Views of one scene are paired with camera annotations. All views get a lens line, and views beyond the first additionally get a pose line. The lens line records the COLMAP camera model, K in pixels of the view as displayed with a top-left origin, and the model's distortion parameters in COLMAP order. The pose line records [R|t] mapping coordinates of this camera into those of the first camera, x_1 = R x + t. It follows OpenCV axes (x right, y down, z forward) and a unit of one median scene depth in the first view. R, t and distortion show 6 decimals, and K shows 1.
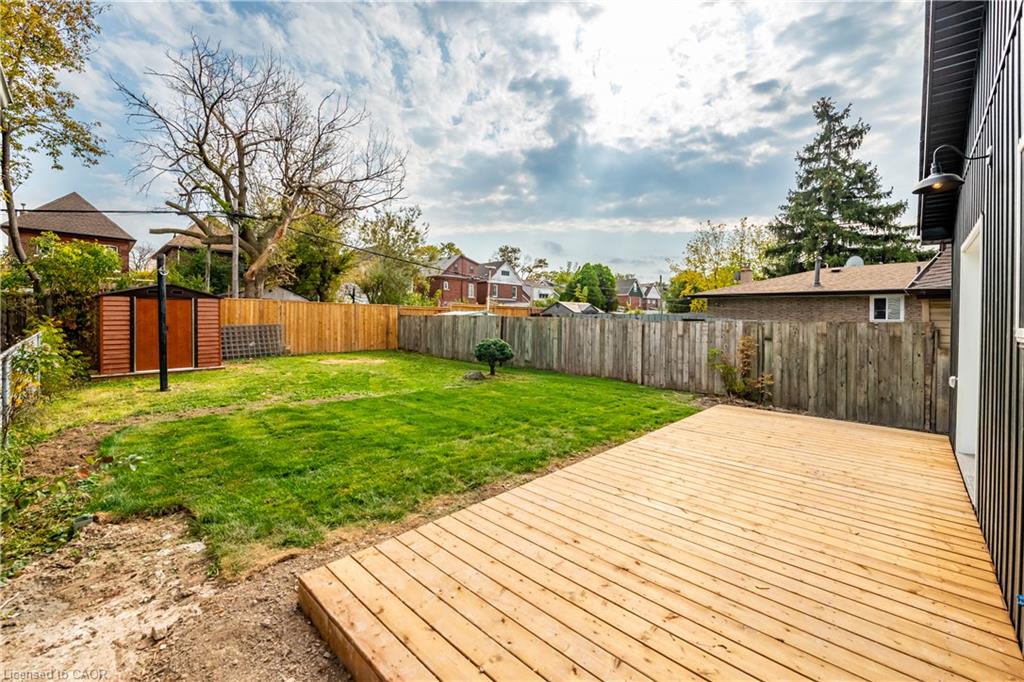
lens RADIAL K [[427.2, 0, 518.4], [0, 427.2, 314.6], [0, 0, 1]] dist [-0.003728, -0.000871]
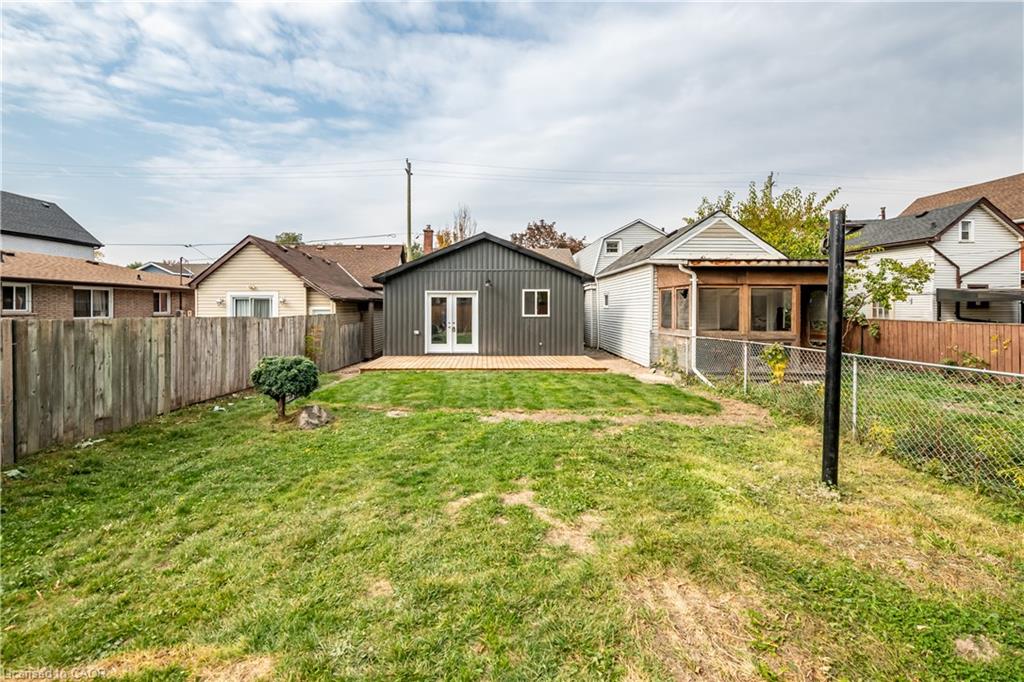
lens RADIAL K [[427.2, 0, 490.3], [0, 427.2, 333.6], [0, 0, 1]] dist [-0.003728, -0.000871]
pose [[-0.716972, -0.056580, 0.694802, -0.575374], [-0.018143, 0.997878, 0.062538, -0.015159], [-0.696866, 0.032232, -0.716477, 1.037857]]
